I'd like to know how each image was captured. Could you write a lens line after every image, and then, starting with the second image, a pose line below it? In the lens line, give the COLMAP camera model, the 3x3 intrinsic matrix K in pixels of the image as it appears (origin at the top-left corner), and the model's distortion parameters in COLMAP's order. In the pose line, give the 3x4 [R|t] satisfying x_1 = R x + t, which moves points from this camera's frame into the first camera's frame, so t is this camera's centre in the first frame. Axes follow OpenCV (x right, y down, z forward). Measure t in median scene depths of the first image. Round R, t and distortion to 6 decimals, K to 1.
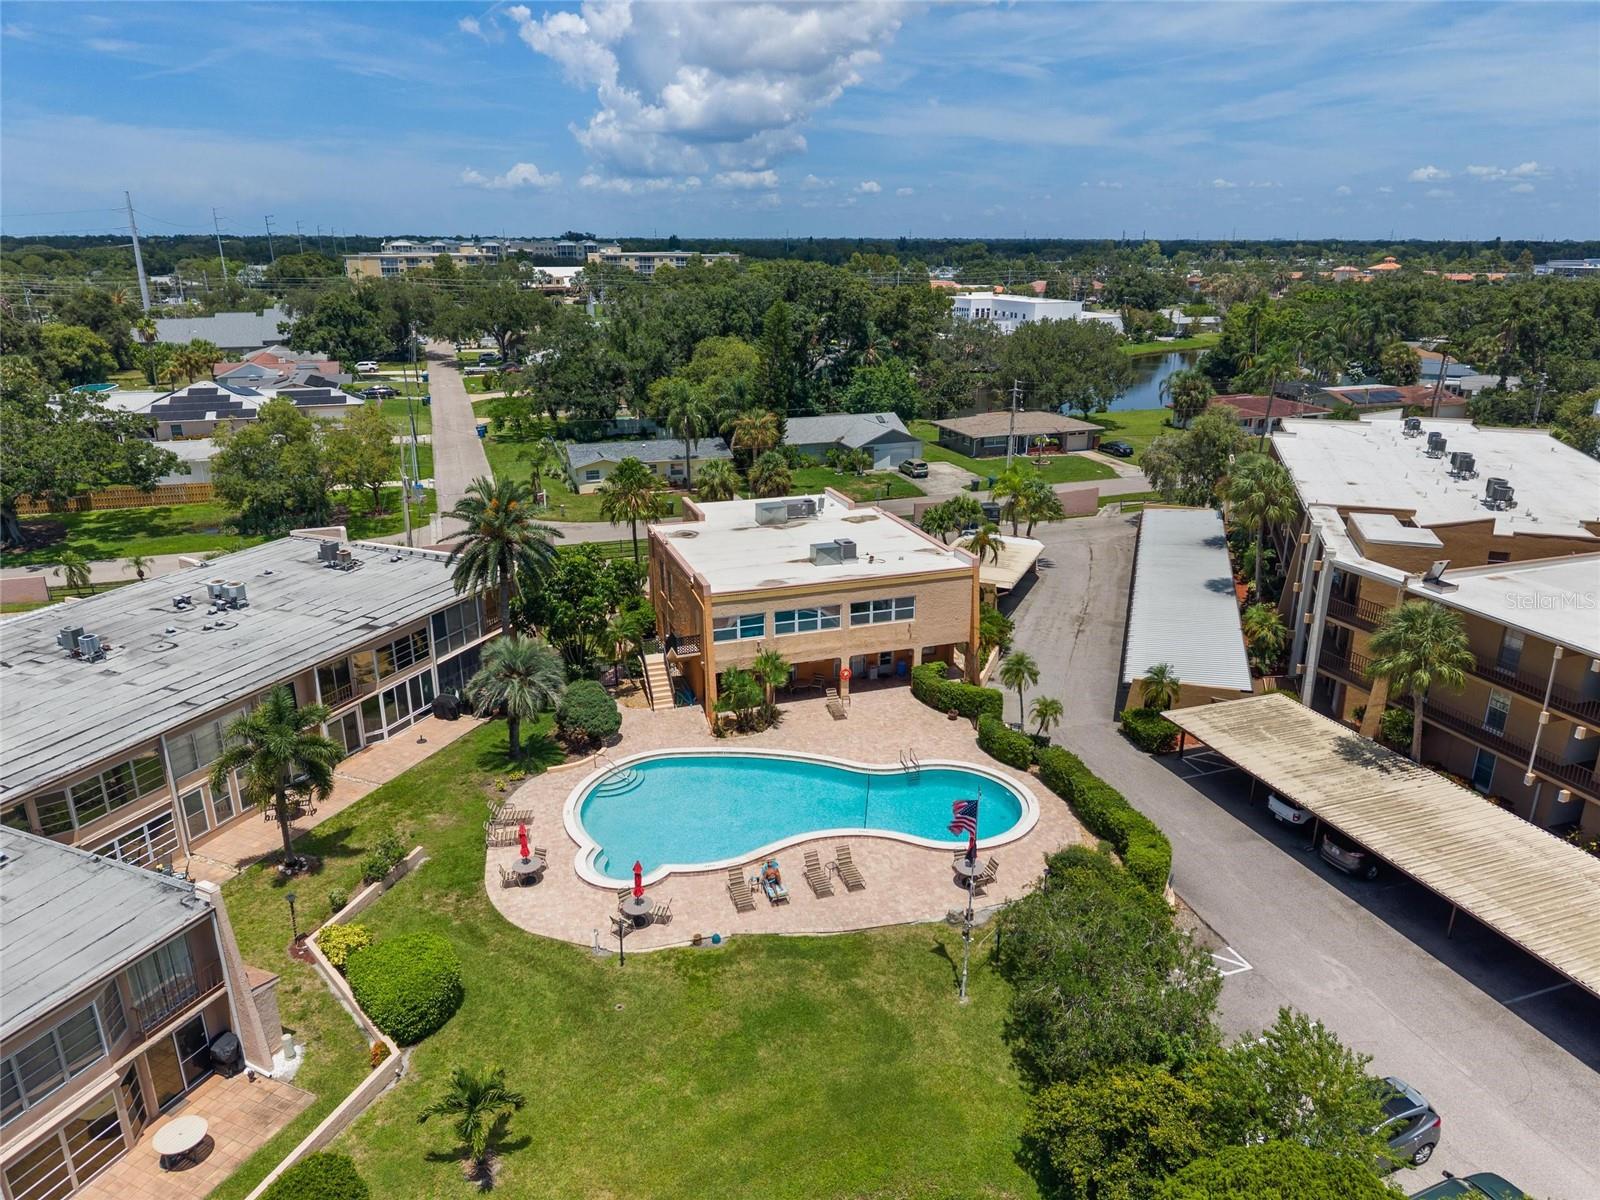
lens RADIAL K [[1061.4, 0, 802.4], [0, 1061.4, 609.4], [0, 0, 1]] dist [0.073590, -0.090363]
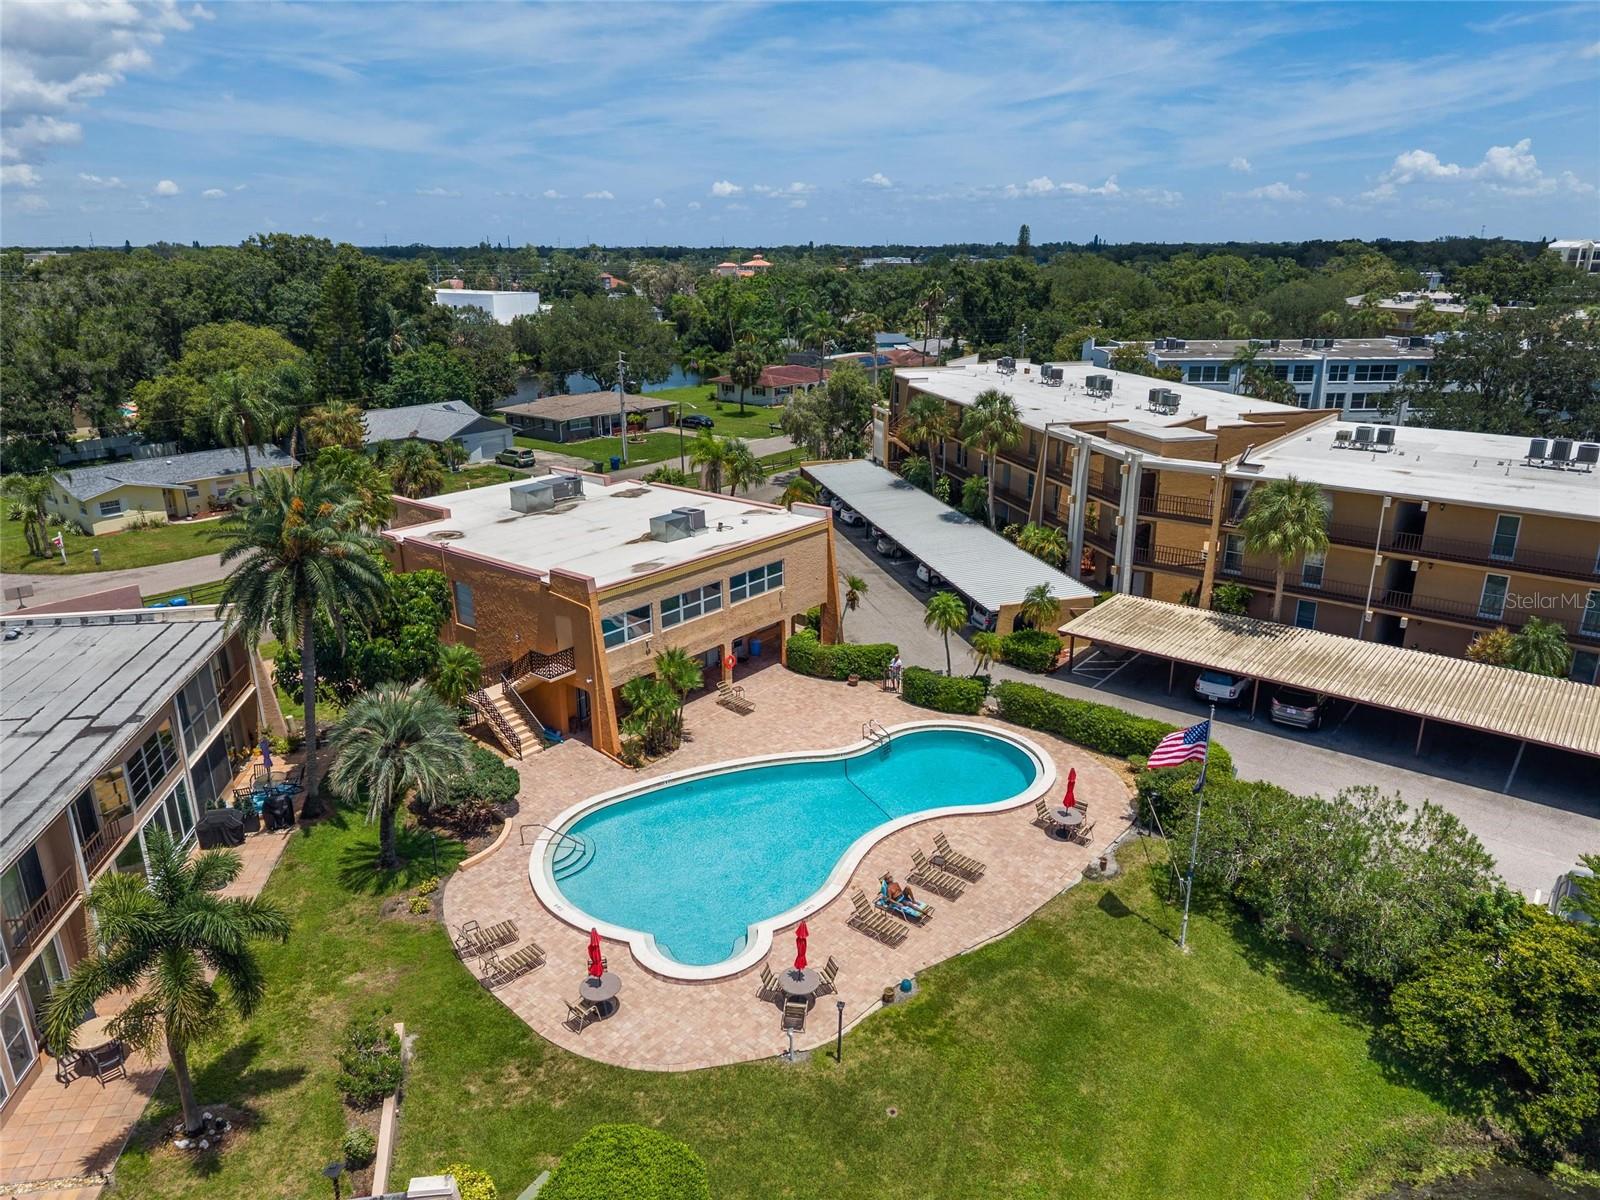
lens RADIAL K [[1061.4, 0, 802.4], [0, 1061.4, 609.4], [0, 0, 1]] dist [0.073590, -0.090363]
pose [[0.847342, -0.175058, 0.501364, -0.339335], [0.178400, 0.983072, 0.041745, -0.005683], [-0.500185, 0.054071, 0.864229, 0.241271]]
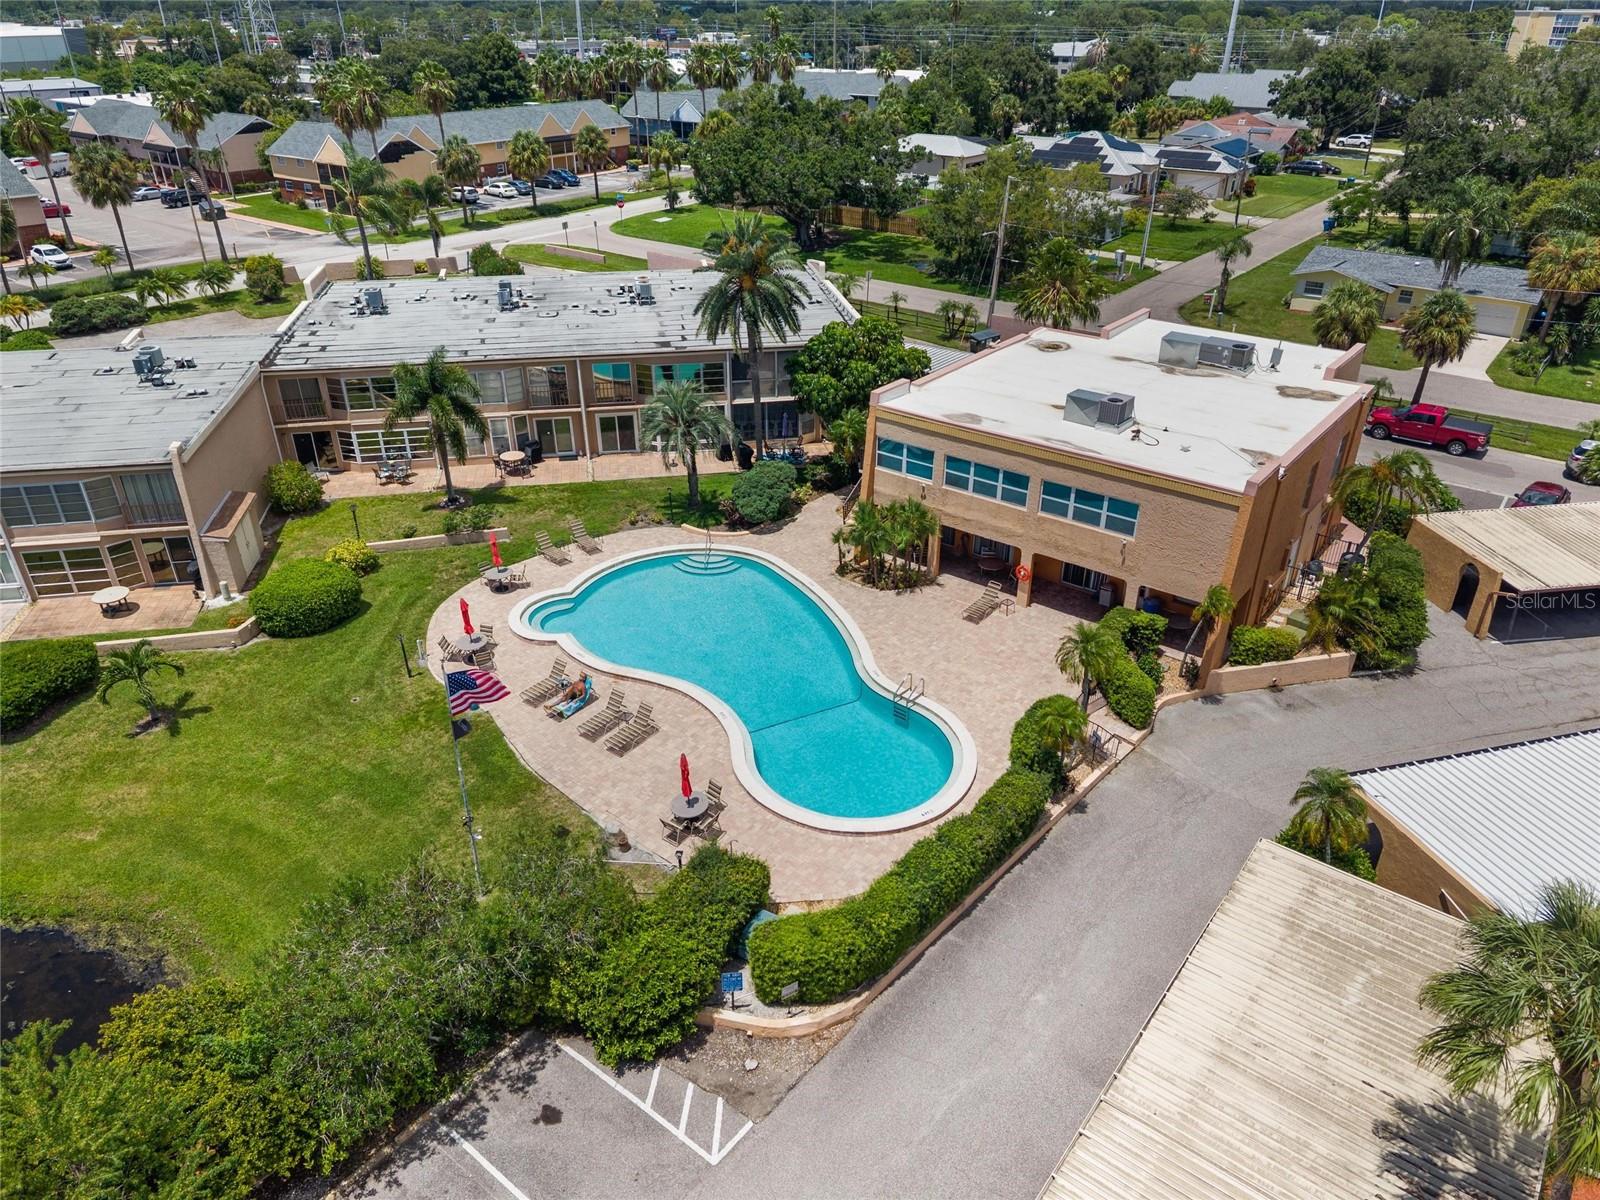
lens RADIAL K [[1061.4, 0, 802.4], [0, 1061.4, 609.4], [0, 0, 1]] dist [0.073590, -0.090363]
pose [[0.539998, 0.414540, -0.732502, 0.519329], [-0.274447, 0.909456, 0.312360, -0.105826], [0.795664, 0.032359, 0.604873, 0.451626]]
